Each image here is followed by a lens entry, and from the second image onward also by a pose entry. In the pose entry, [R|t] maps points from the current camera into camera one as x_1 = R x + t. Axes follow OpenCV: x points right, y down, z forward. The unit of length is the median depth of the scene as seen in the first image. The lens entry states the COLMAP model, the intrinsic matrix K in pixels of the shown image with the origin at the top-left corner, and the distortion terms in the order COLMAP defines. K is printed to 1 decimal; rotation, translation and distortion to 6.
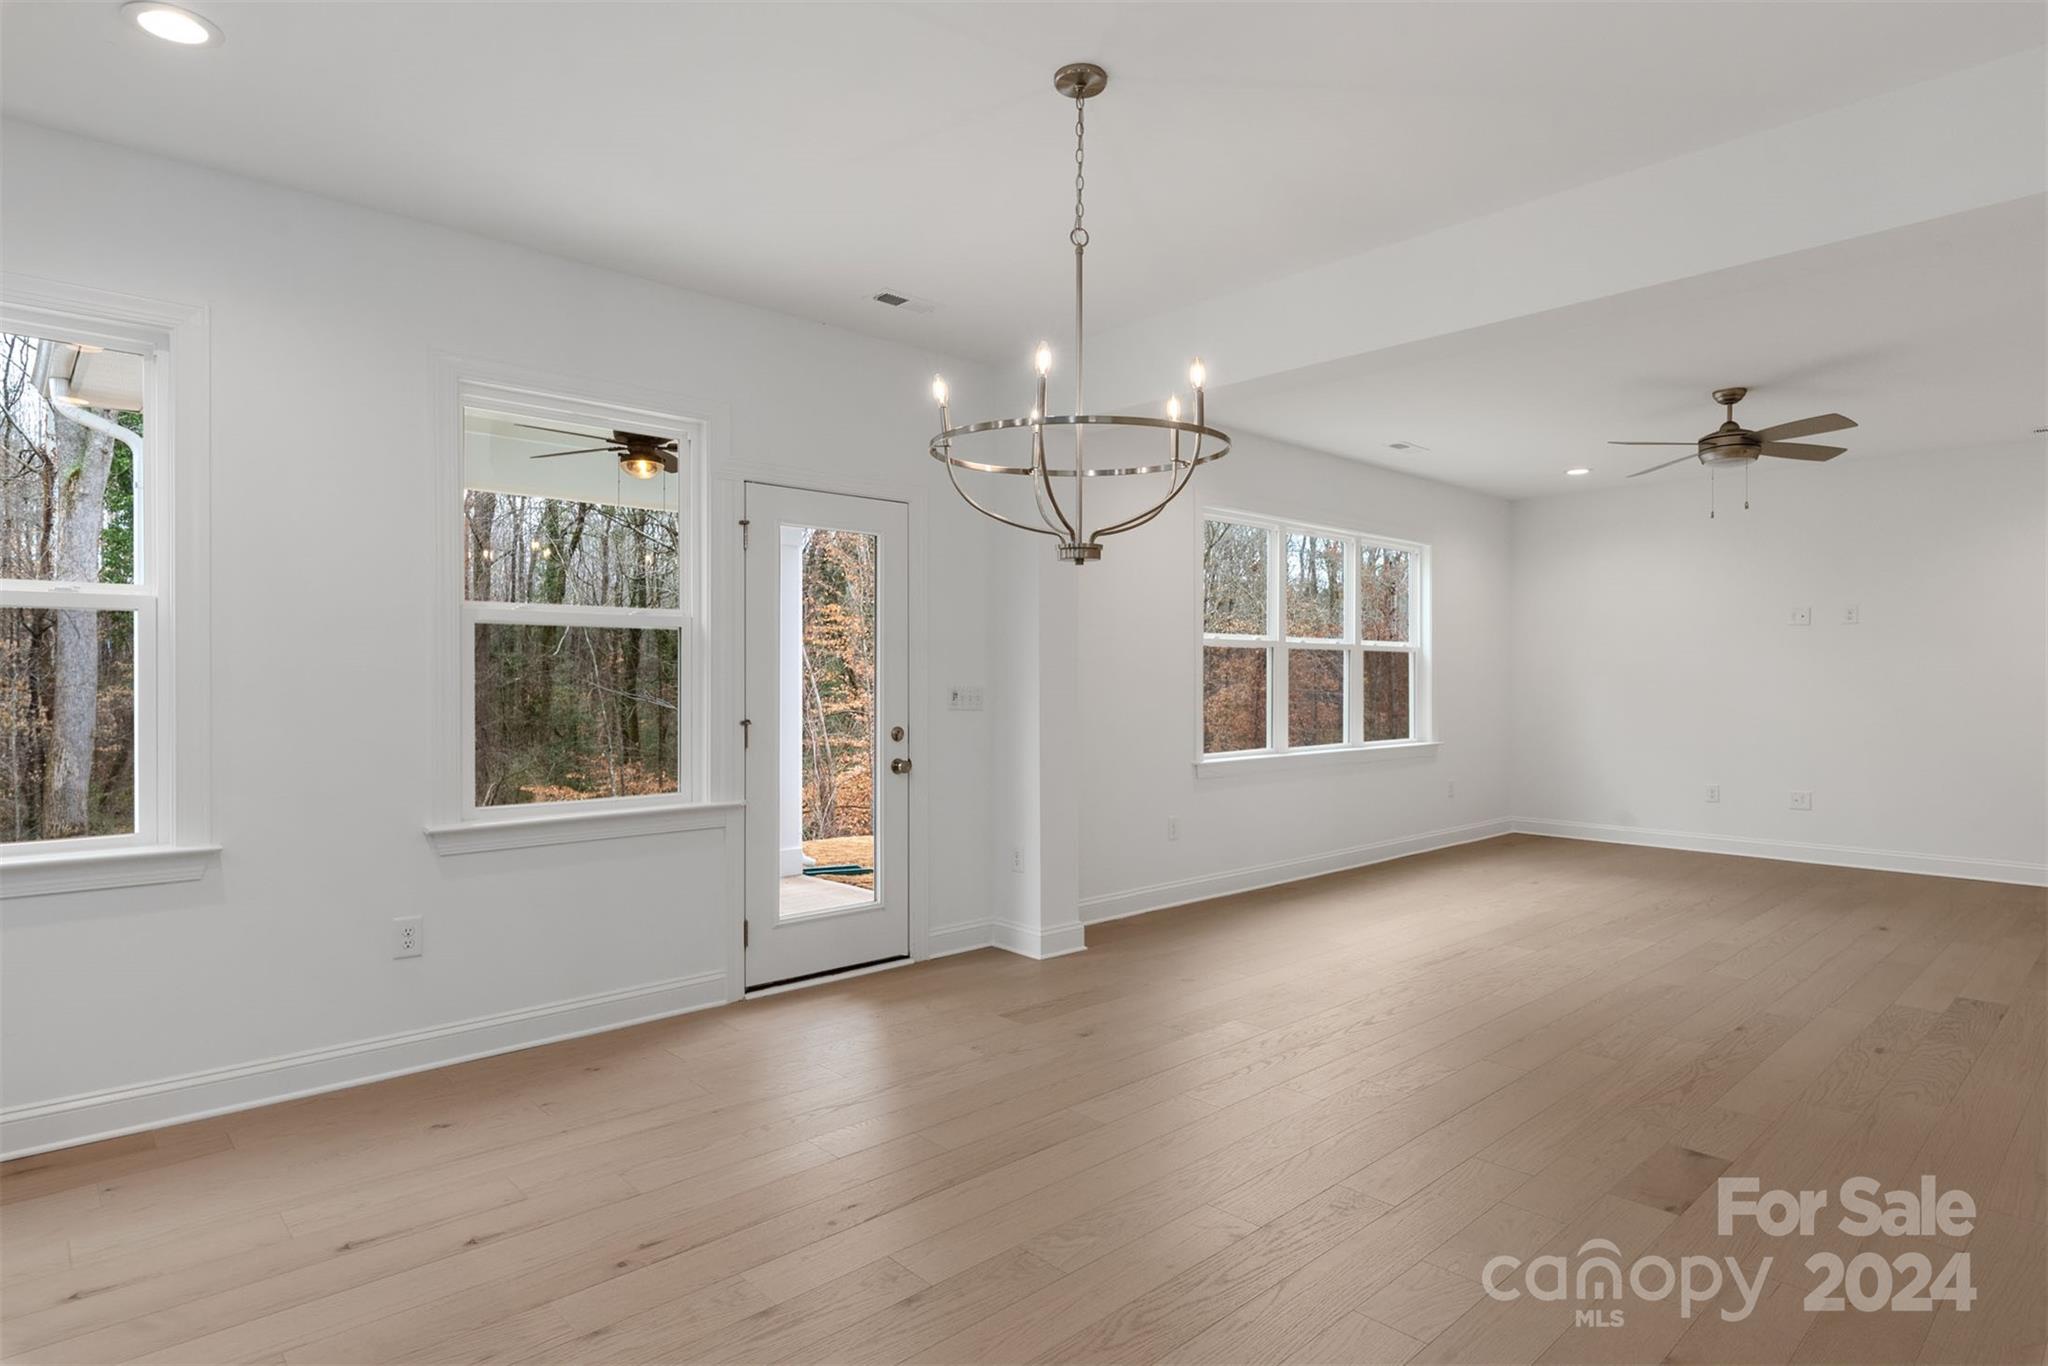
lens RADIAL K [[1108.3, 0, 1045.9], [0, 1108.3, 670.2], [0, 0, 1]] dist [0.002180, -0.004900]
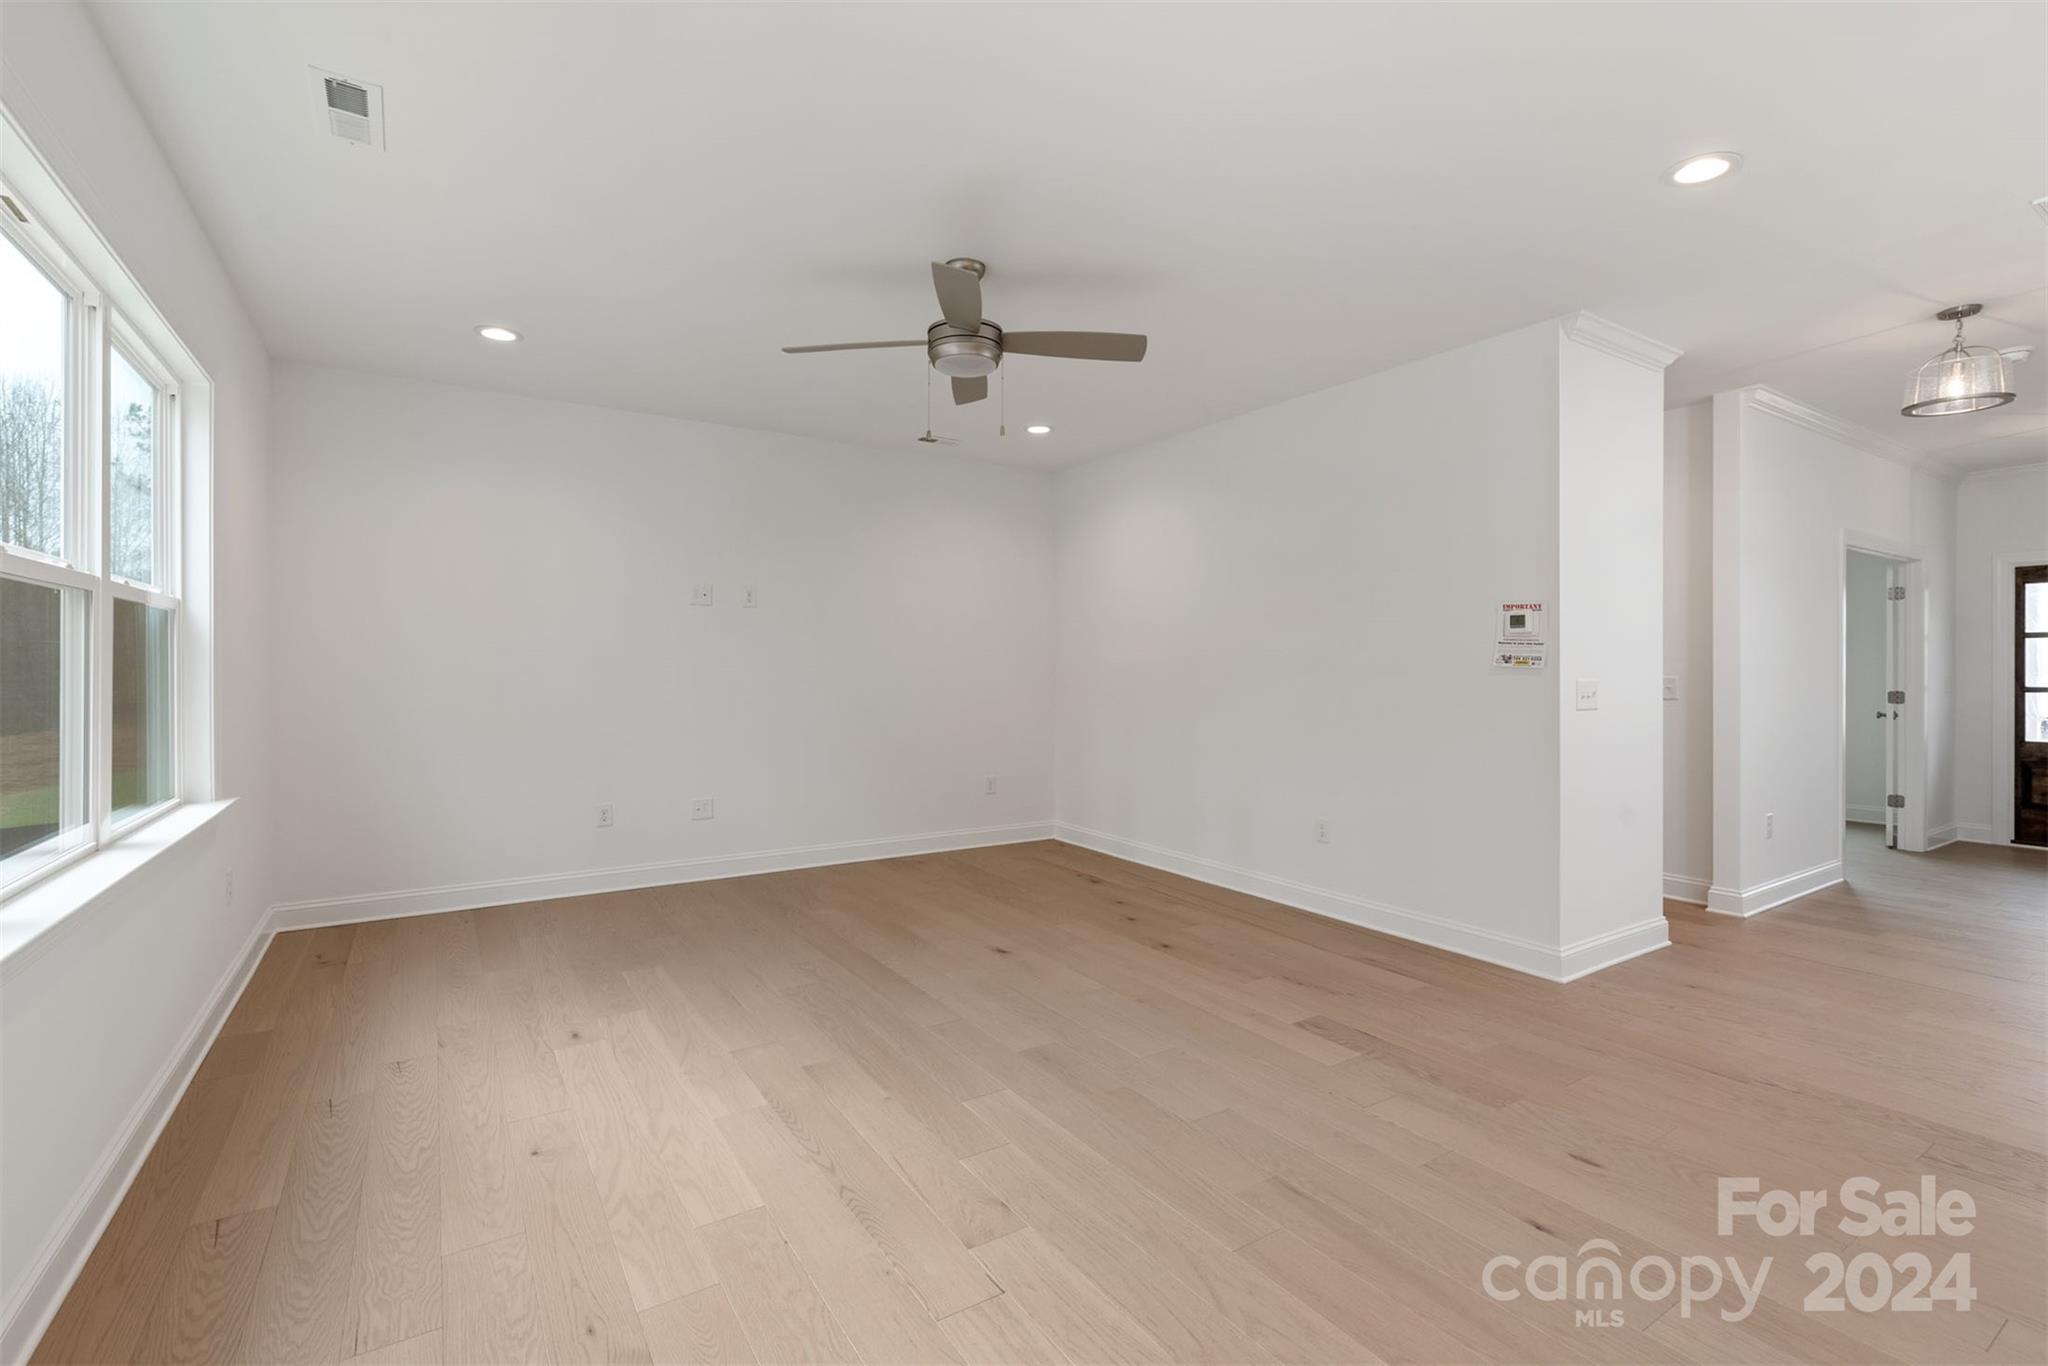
lens RADIAL K [[888.7, 0, 1034.0], [0, 888.7, 675.0], [0, 0, 1]] dist [-0.019828, 0.000067]
pose [[0.169459, -0.004143, 0.985529, 0.037869], [-0.010989, 0.999921, 0.006093, 0.004952], [-0.985476, -0.011862, 0.169400, 0.580076]]
